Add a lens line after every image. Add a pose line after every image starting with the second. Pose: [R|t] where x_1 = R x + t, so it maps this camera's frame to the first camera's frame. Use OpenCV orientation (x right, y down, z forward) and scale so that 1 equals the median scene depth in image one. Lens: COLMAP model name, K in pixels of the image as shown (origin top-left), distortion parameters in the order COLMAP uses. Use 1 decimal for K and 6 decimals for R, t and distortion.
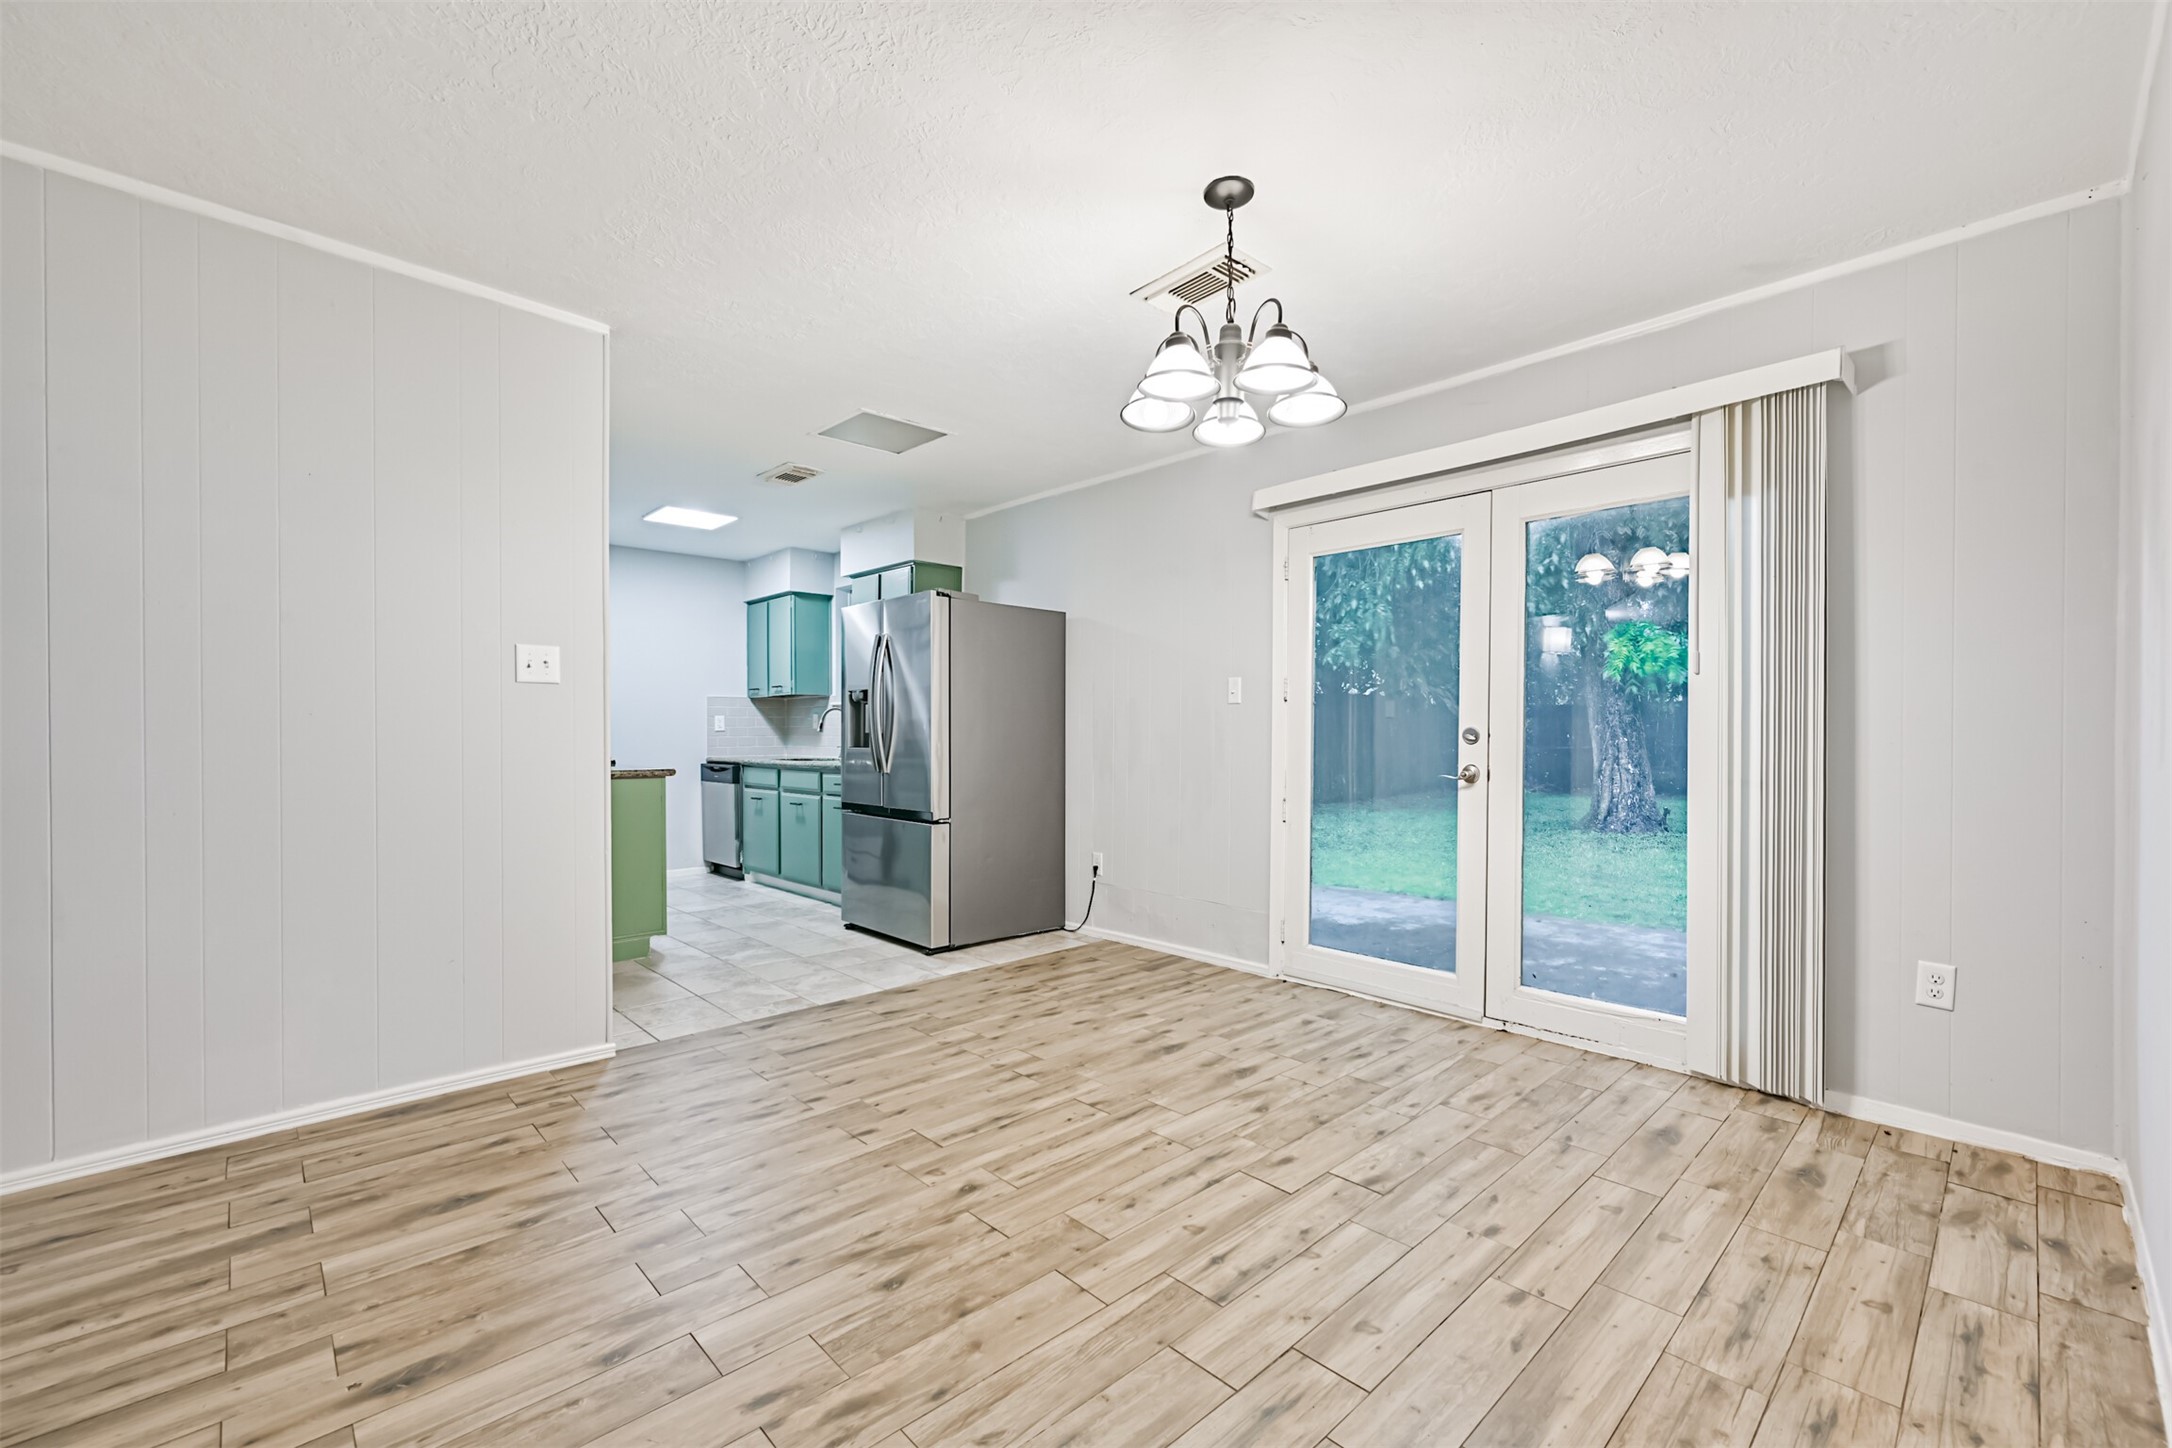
lens RADIAL K [[893.8, 0, 1116.8], [0, 893.8, 740.1], [0, 0, 1]] dist [0.012293, -0.004131]
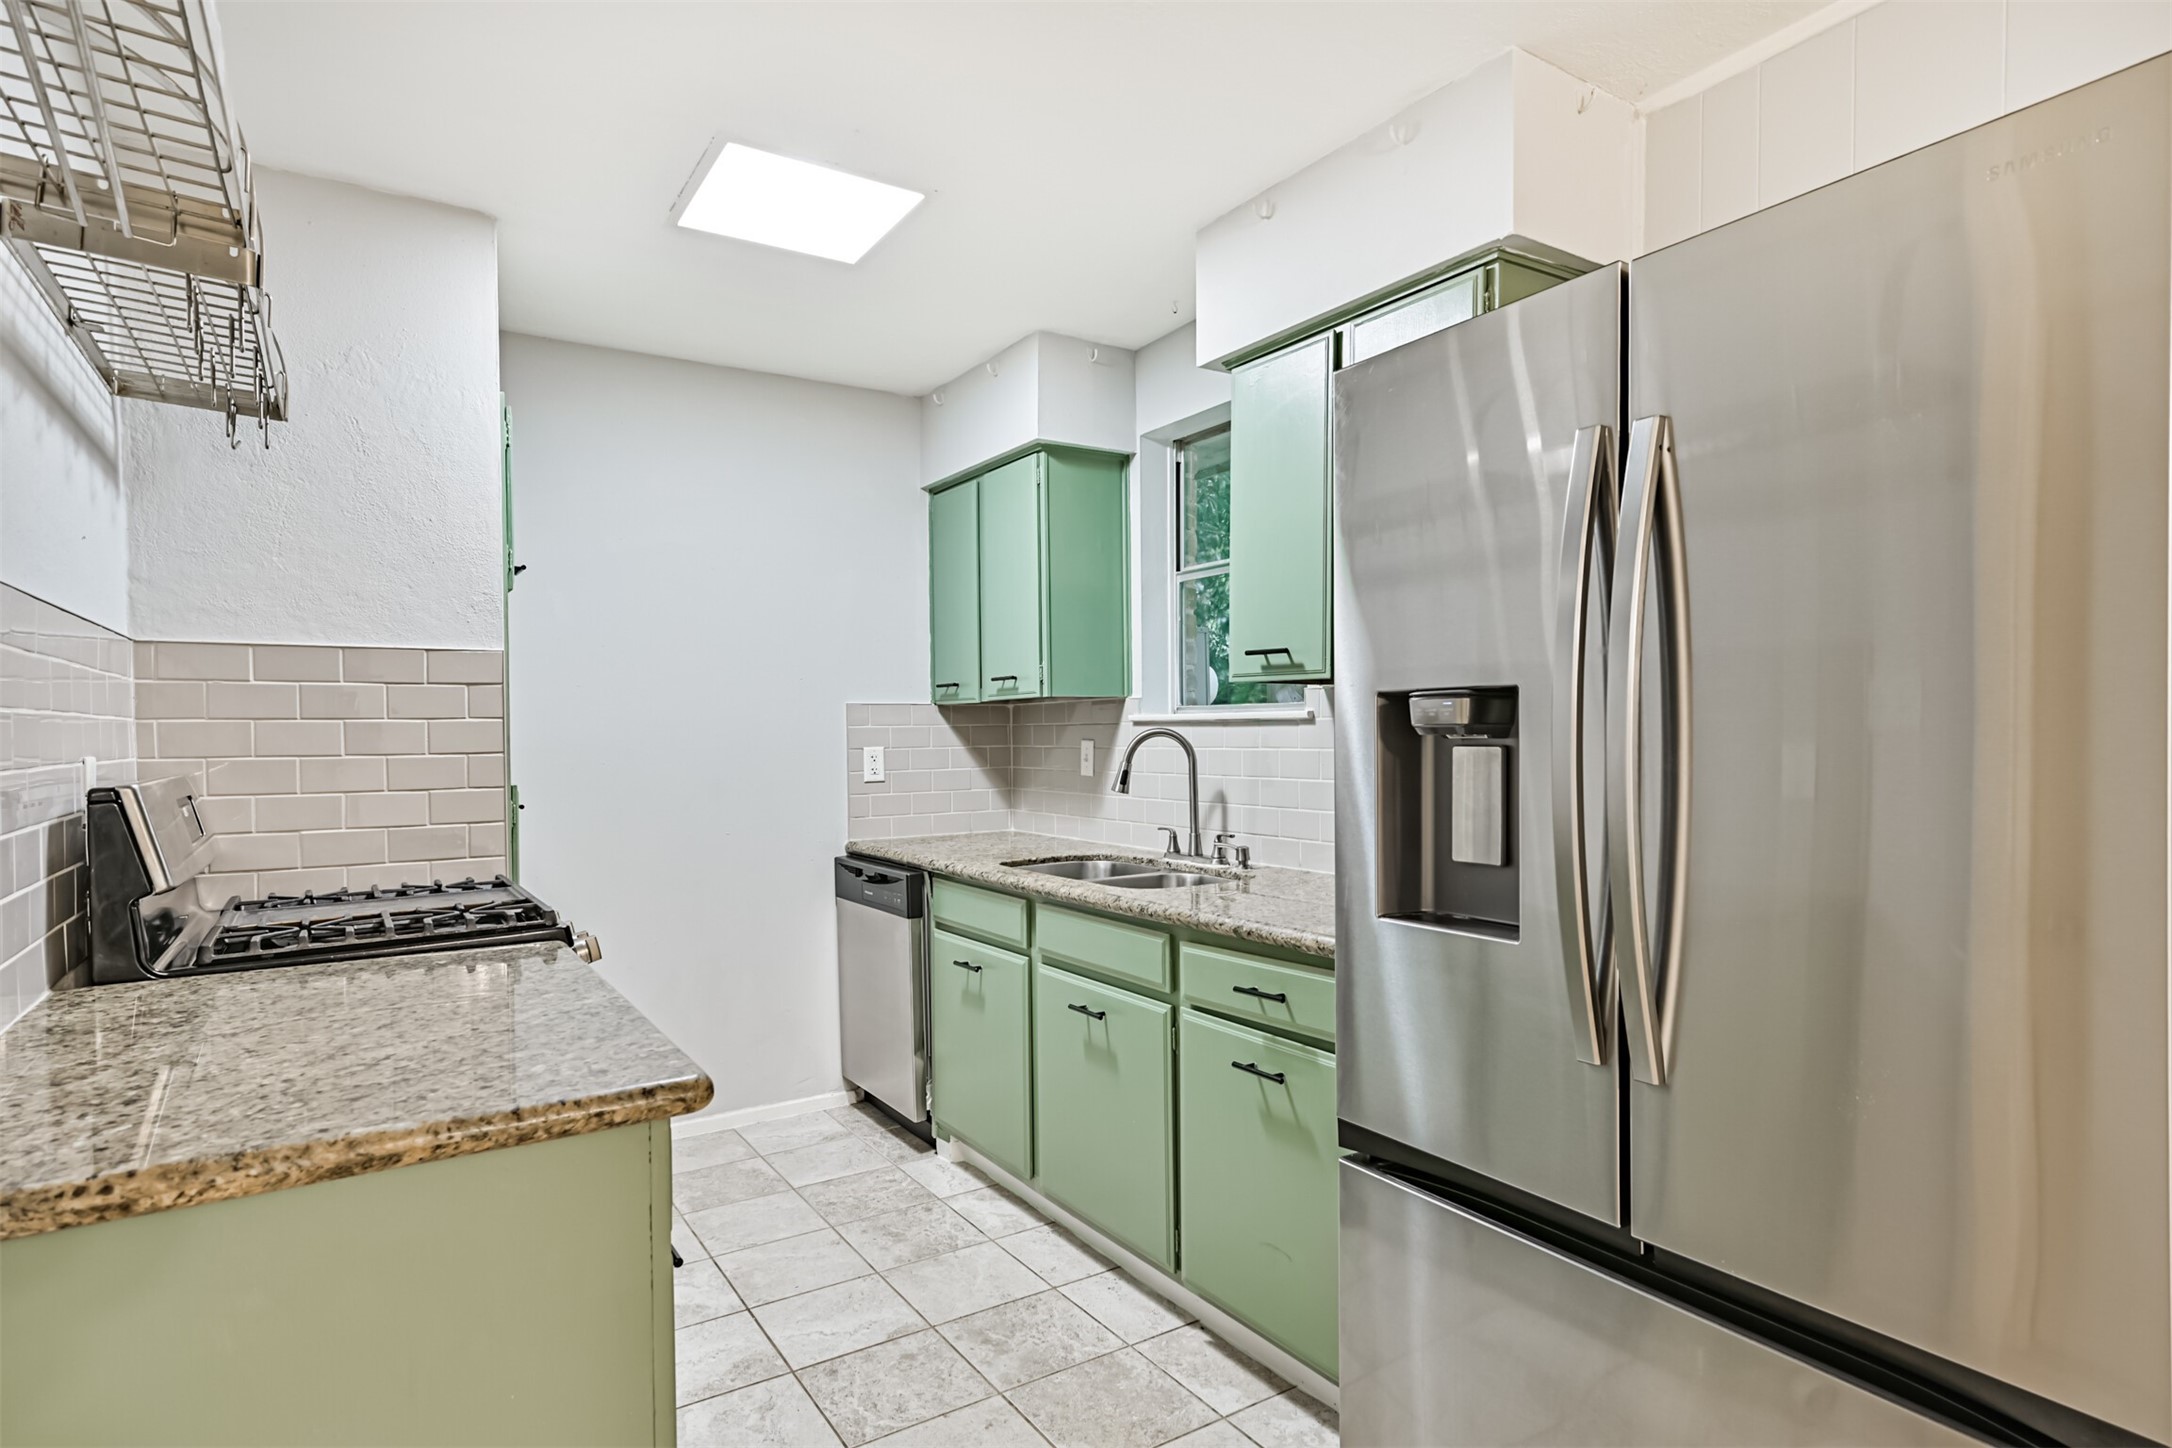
lens RADIAL K [[1126.5, 0, 1109.4], [0, 1126.5, 738.7], [0, 0, 1]] dist [0.007740, 0.001250]
pose [[0.980525, -0.005862, -0.196309, -0.235639], [0.005376, 0.999981, -0.003007, -0.030554], [0.196323, 0.001893, 0.980537, 0.511386]]
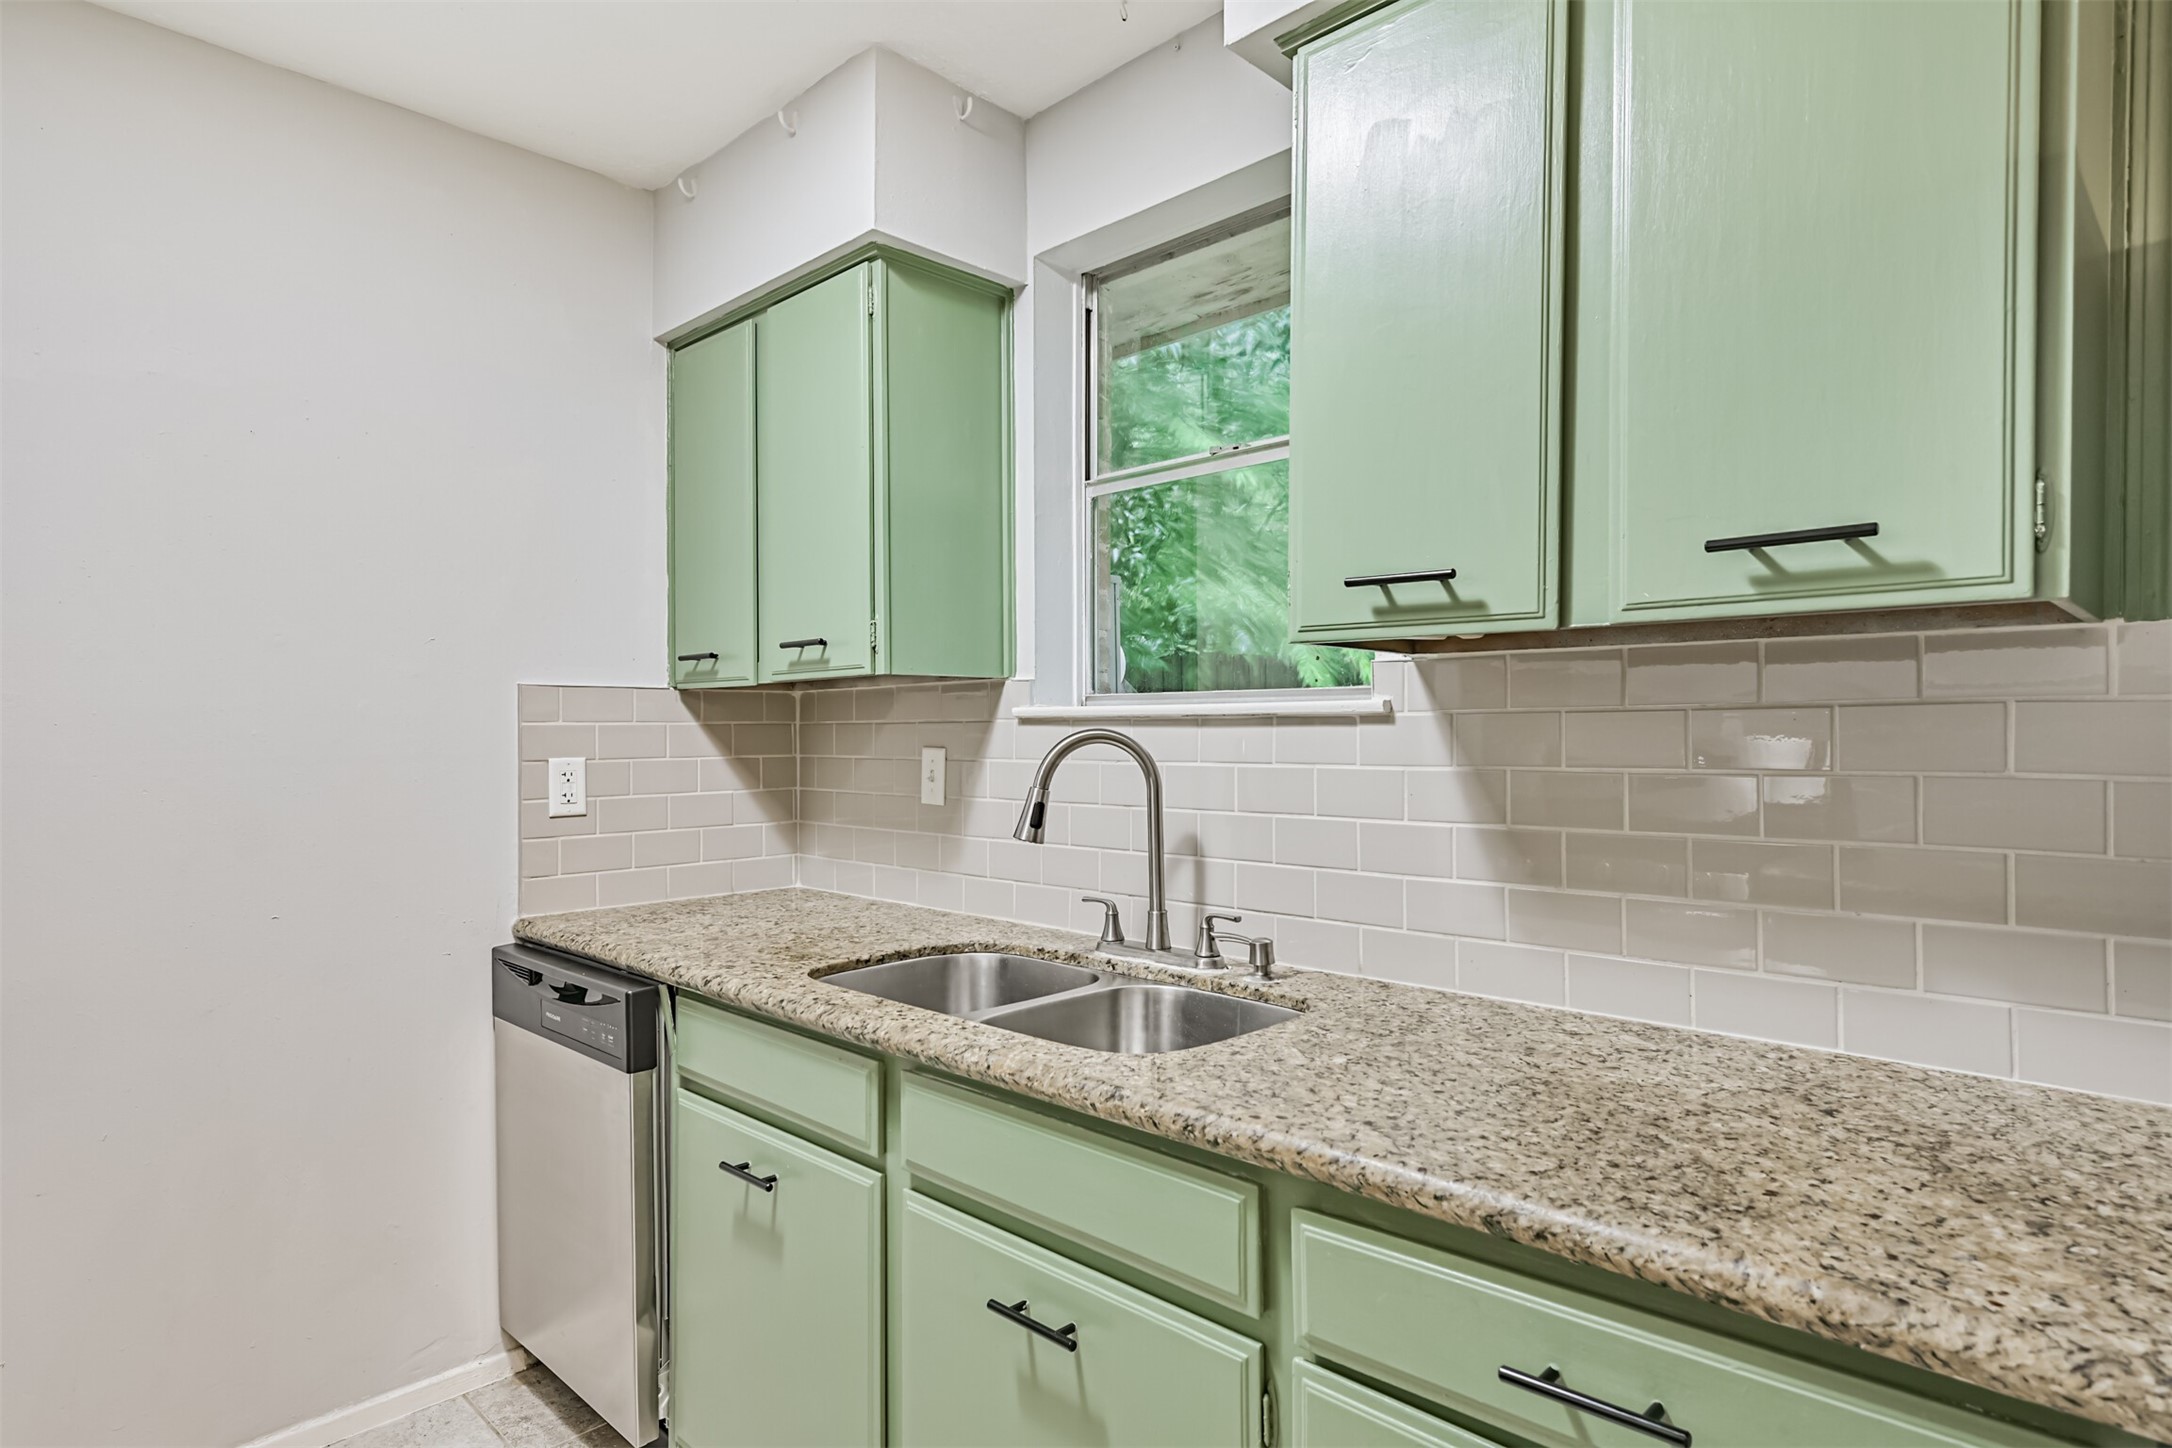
lens RADIAL K [[1126.5, 0, 1080.7], [0, 1126.5, 723.9], [0, 0, 1]] dist [0.007740, 0.001250]
pose [[0.999859, -0.001215, 0.016749, -0.316941], [0.001513, 0.999841, -0.017789, -0.032717], [-0.016725, 0.017812, 0.999701, 0.708122]]
